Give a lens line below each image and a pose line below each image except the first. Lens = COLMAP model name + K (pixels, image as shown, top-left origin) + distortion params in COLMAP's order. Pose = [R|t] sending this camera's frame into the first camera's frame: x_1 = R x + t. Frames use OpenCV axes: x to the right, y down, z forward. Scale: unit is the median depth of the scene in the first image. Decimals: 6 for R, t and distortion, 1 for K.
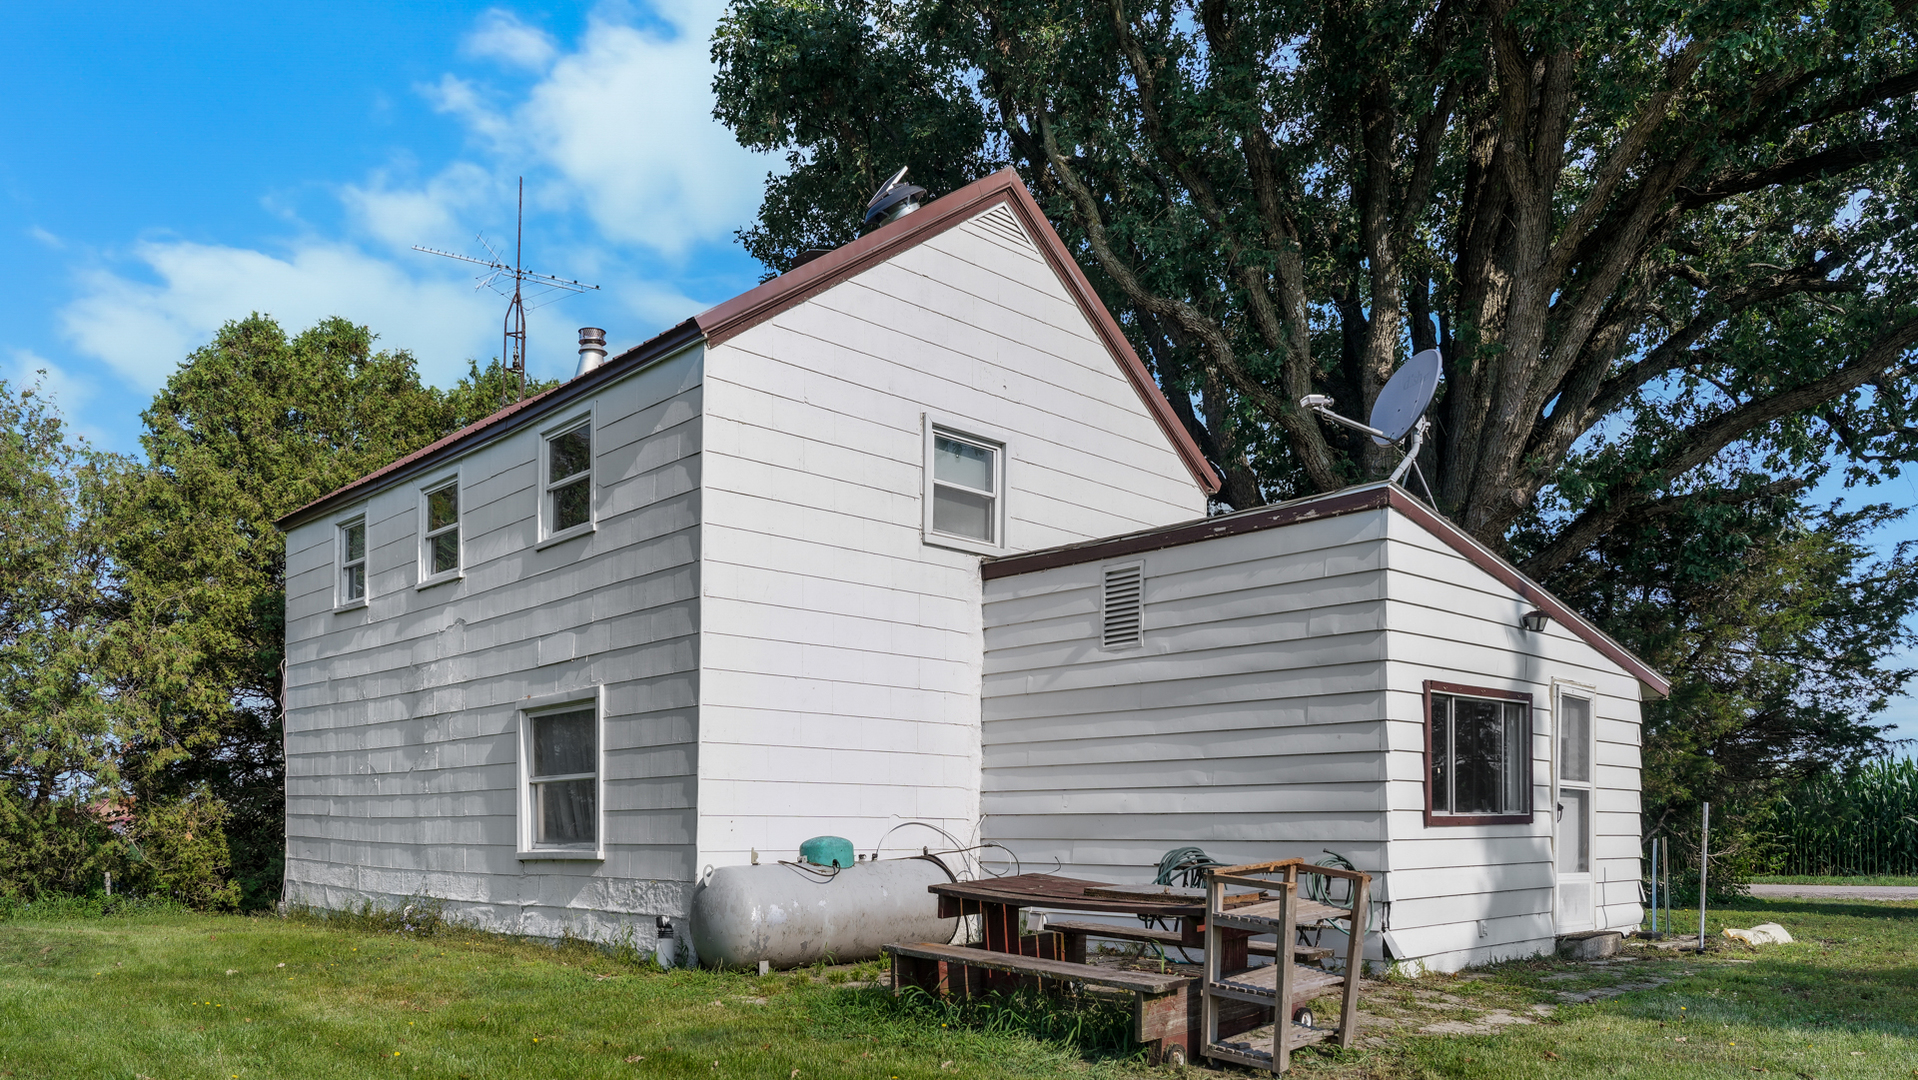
lens RADIAL K [[1365.4, 0, 956.8], [0, 1365.4, 549.2], [0, 0, 1]] dist [-0.003811, -0.008237]
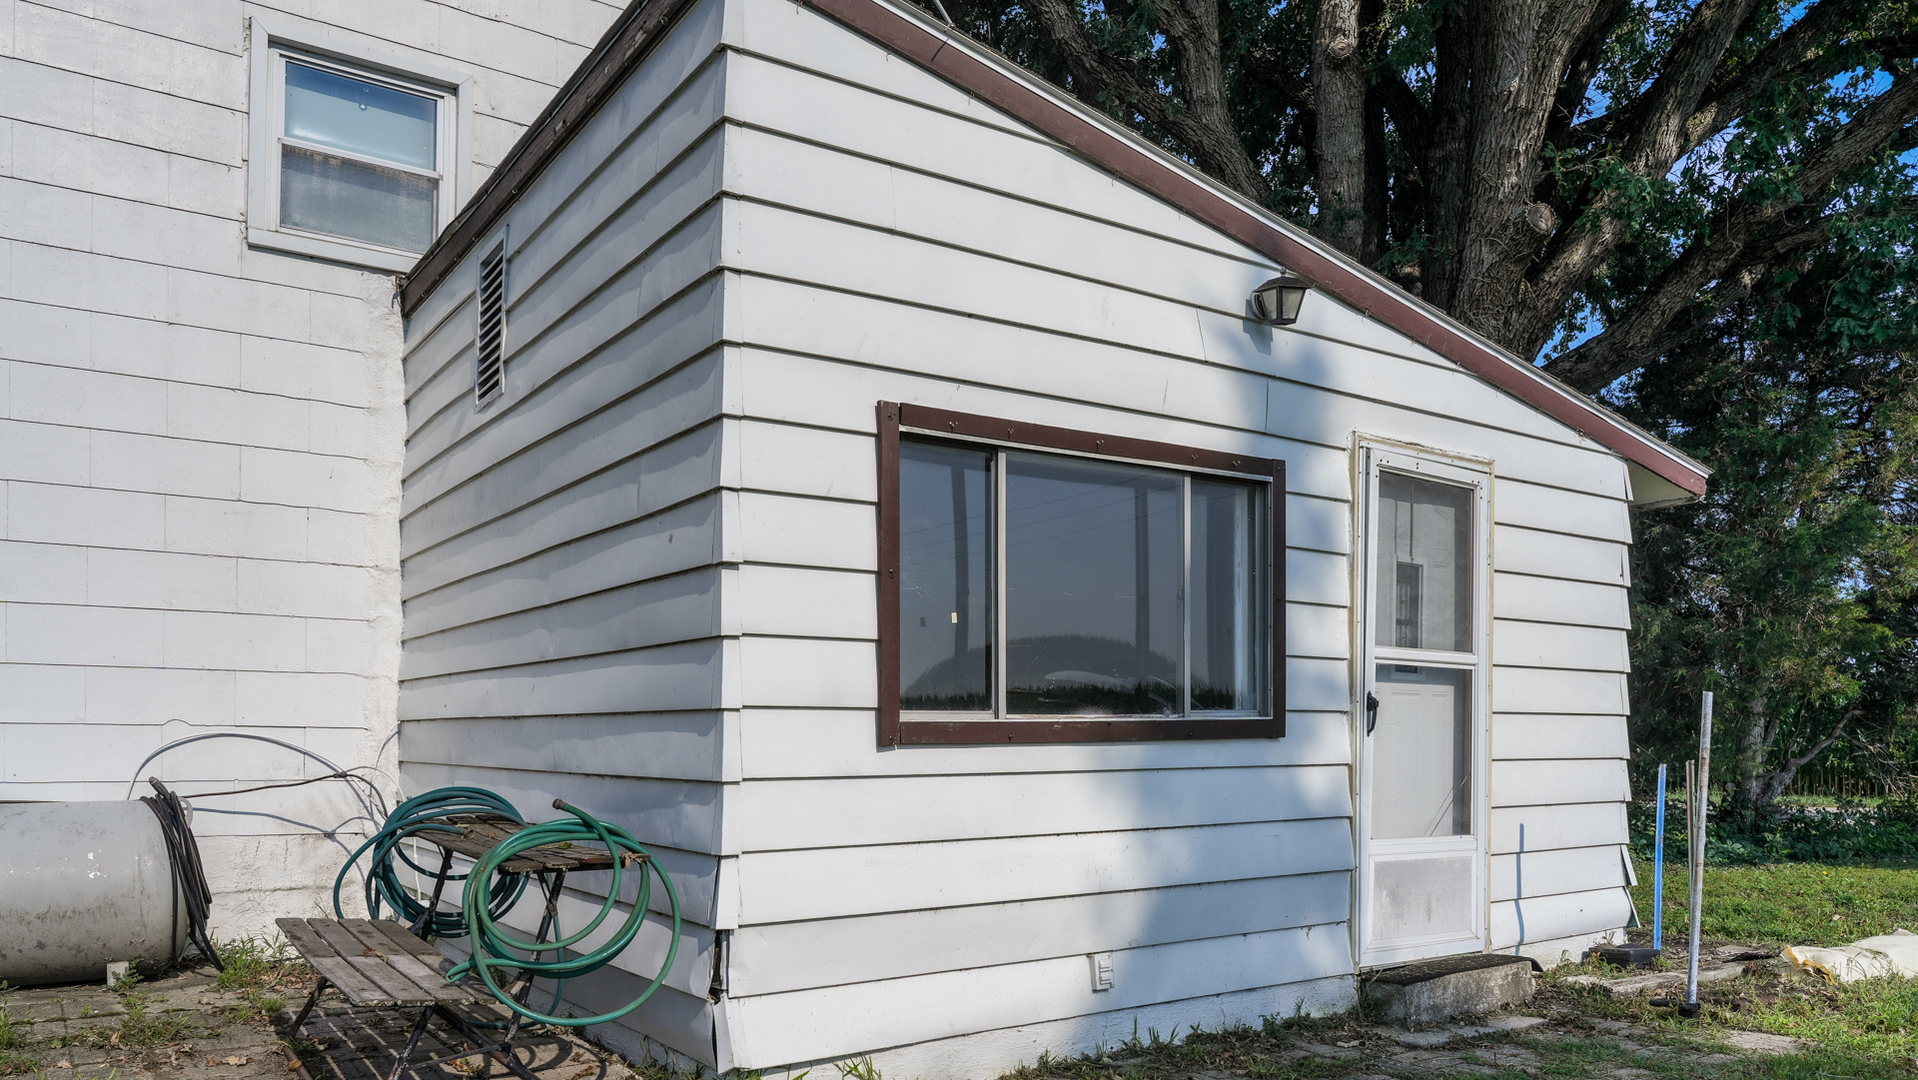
lens RADIAL K [[1365.4, 0, 961.0], [0, 1365.4, 530.9], [0, 0, 1]] dist [-0.003811, -0.008237]
pose [[0.987257, -0.022666, -0.157514, 0.360463], [0.031126, 0.998190, 0.051450, 0.095566], [0.156063, -0.055697, 0.986176, 0.488529]]
